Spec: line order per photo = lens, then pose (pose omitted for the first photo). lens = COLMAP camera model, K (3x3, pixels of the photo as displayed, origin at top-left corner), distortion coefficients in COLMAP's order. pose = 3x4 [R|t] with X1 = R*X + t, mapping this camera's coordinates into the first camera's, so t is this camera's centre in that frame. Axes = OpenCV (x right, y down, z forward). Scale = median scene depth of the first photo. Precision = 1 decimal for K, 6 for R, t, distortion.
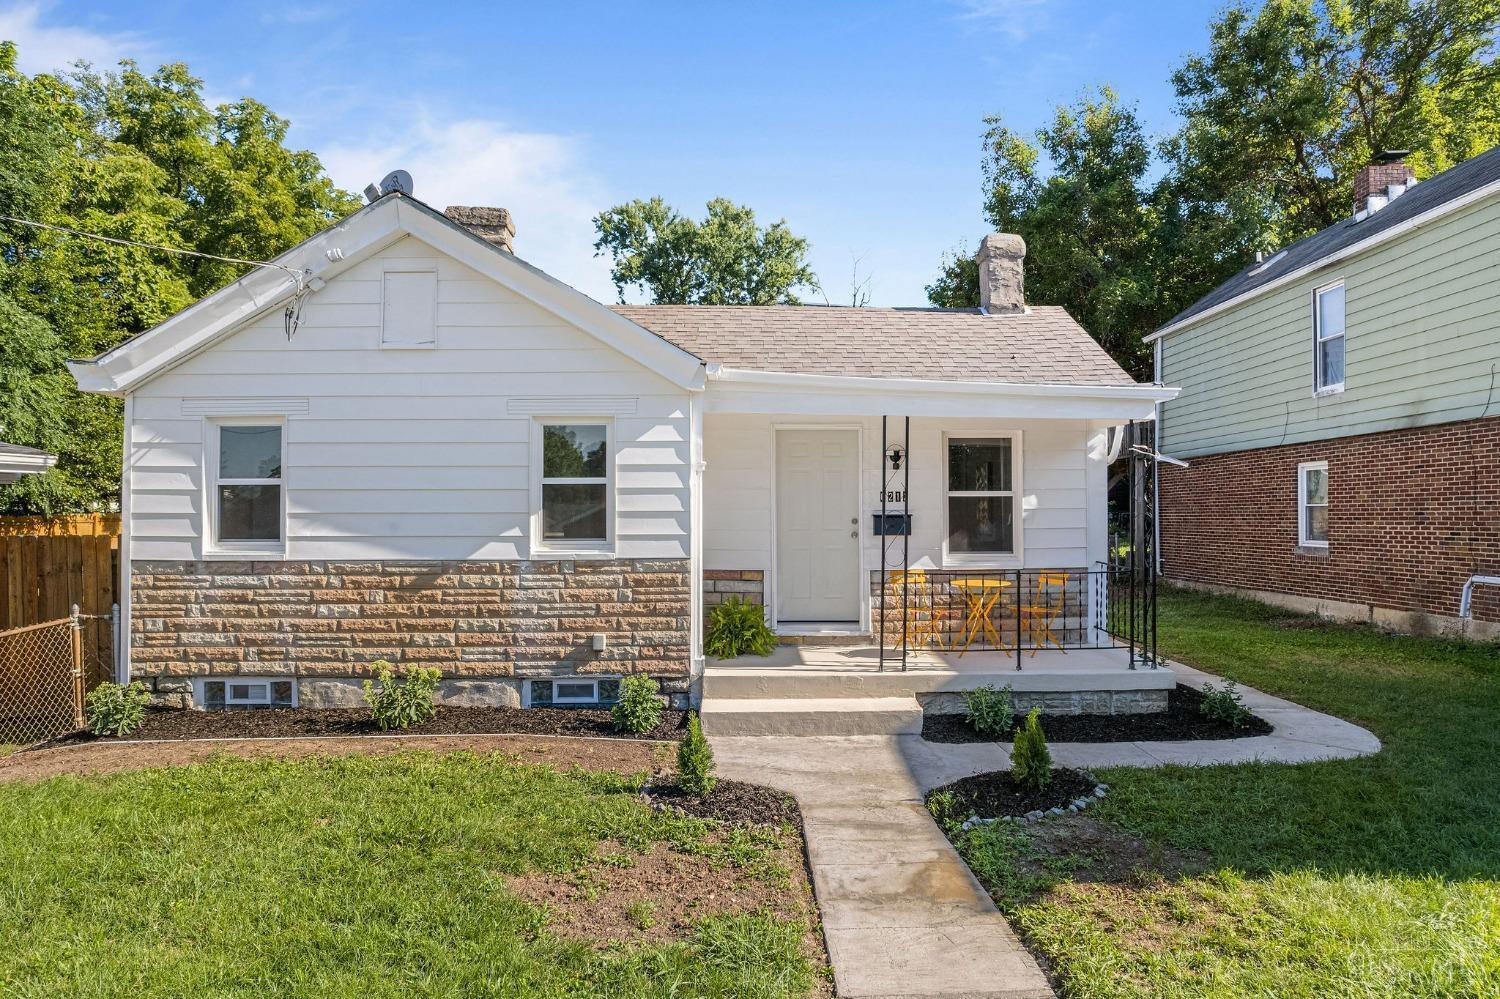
lens RADIAL K [[954.9, 0, 741.6], [0, 954.9, 521.1], [0, 0, 1]] dist [-0.063767, 0.047927]
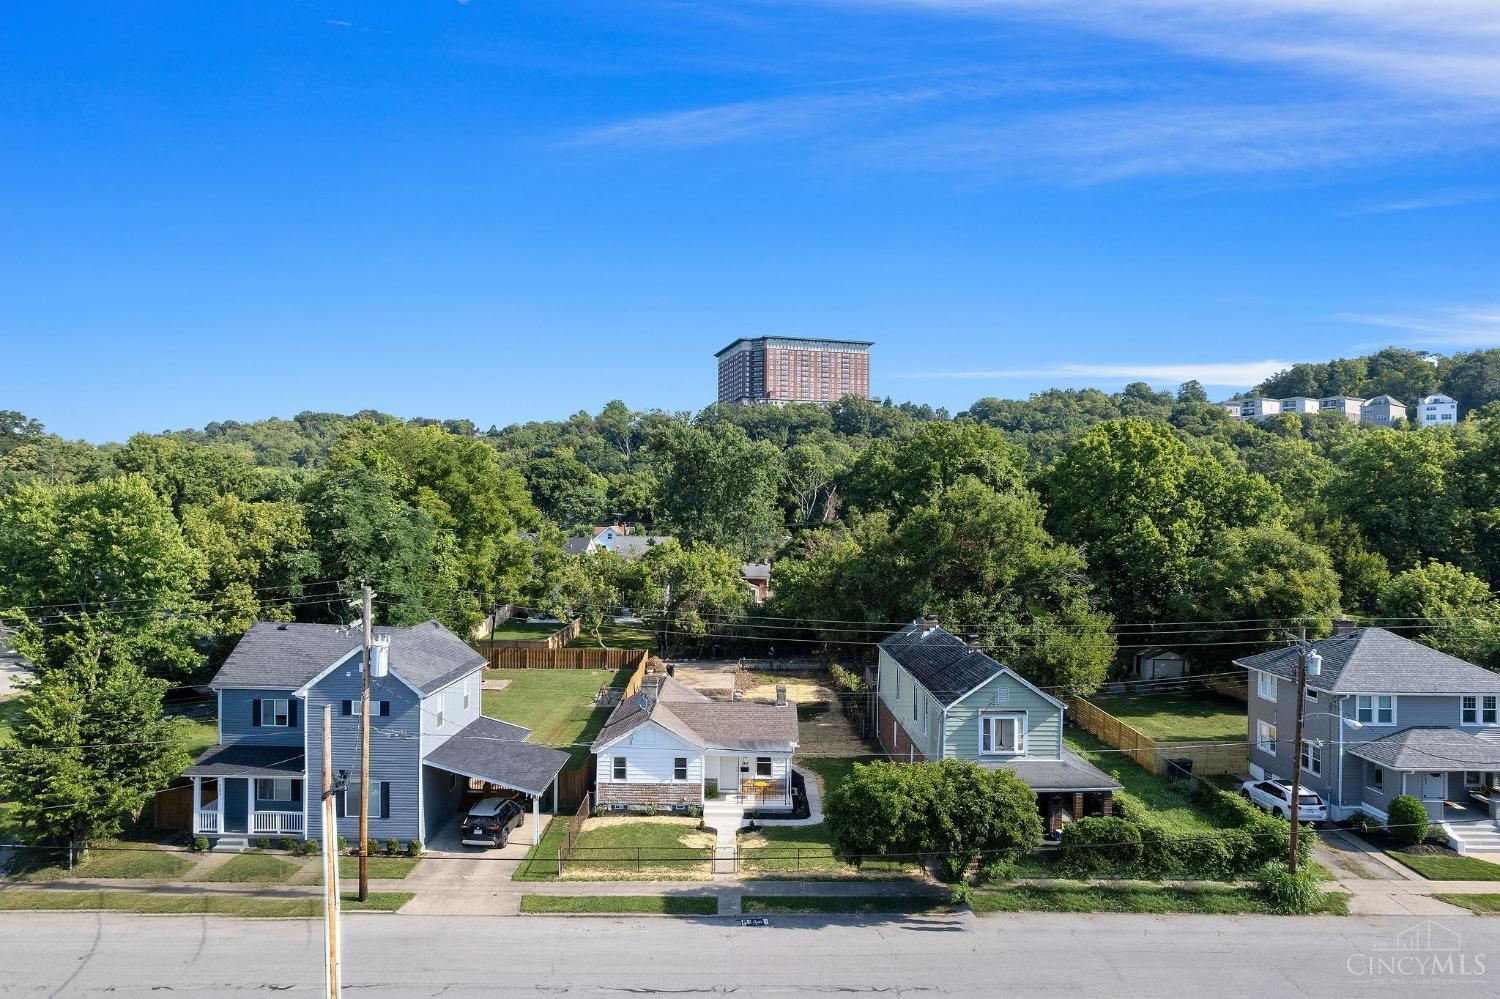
lens RADIAL K [[954.9, 0, 744.4], [0, 954.9, 506.0], [0, 0, 1]] dist [-0.063767, 0.047927]
pose [[0.999823, 0.016929, -0.008231, 0.201547], [-0.017132, 0.999533, -0.025310, -1.388579], [0.007799, 0.025447, 0.999646, -4.382184]]
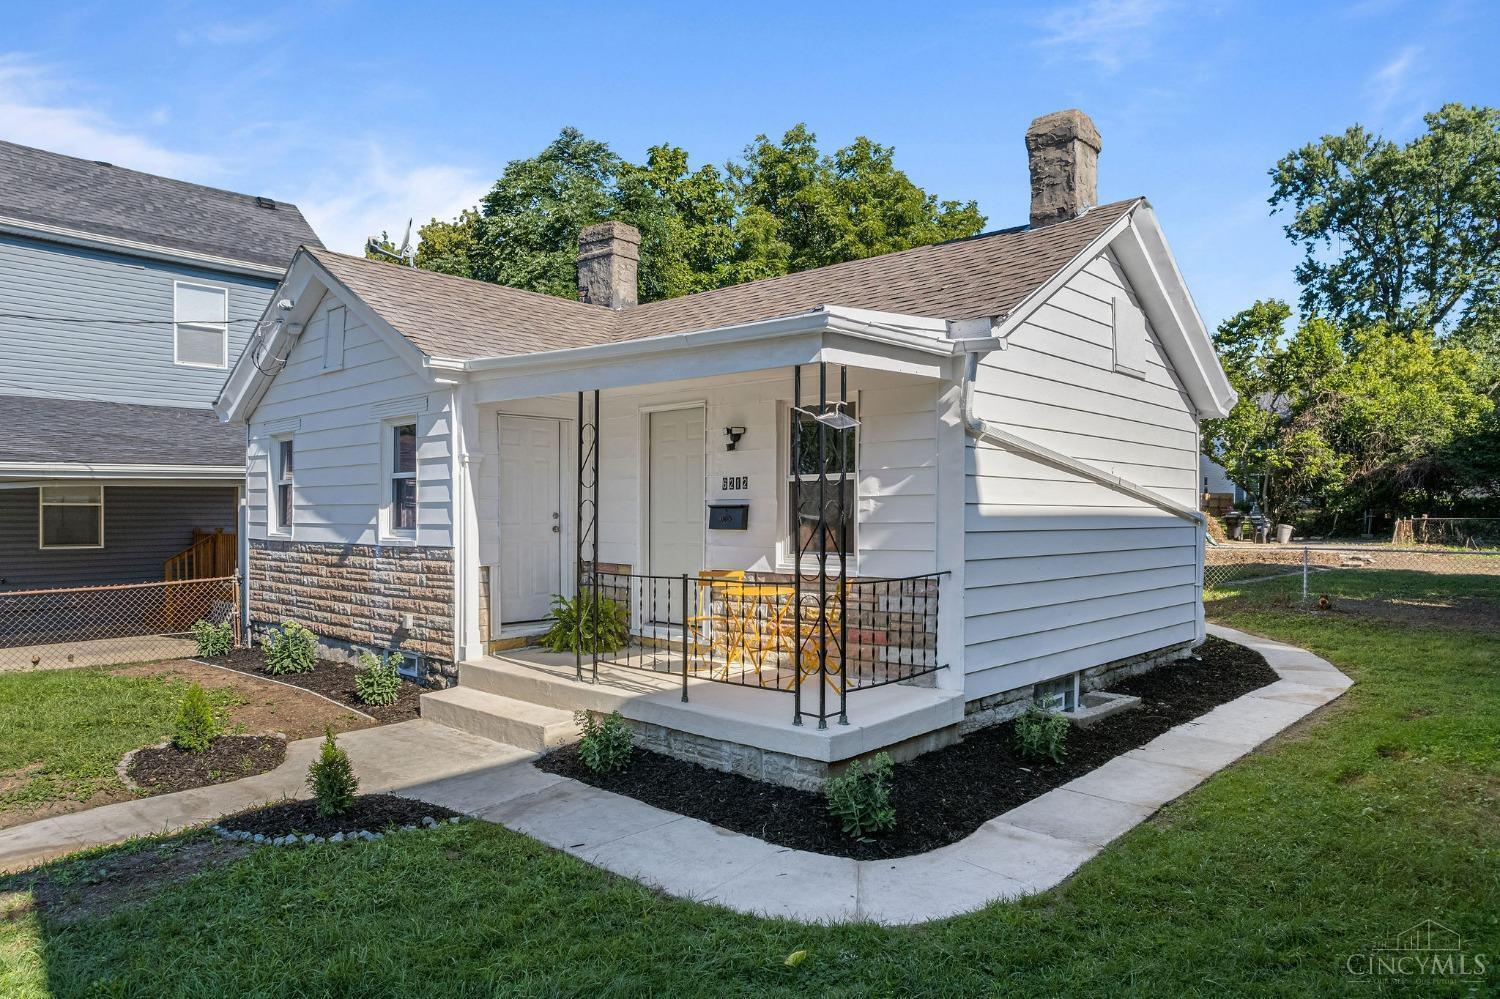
lens RADIAL K [[954.9, 0, 761.3], [0, 954.9, 526.2], [0, 0, 1]] dist [-0.063767, 0.047927]
pose [[0.732413, 0.010498, -0.680780, 0.870885], [-0.004166, 0.999932, 0.010937, 0.003565], [0.680848, -0.005174, 0.732407, 0.468586]]
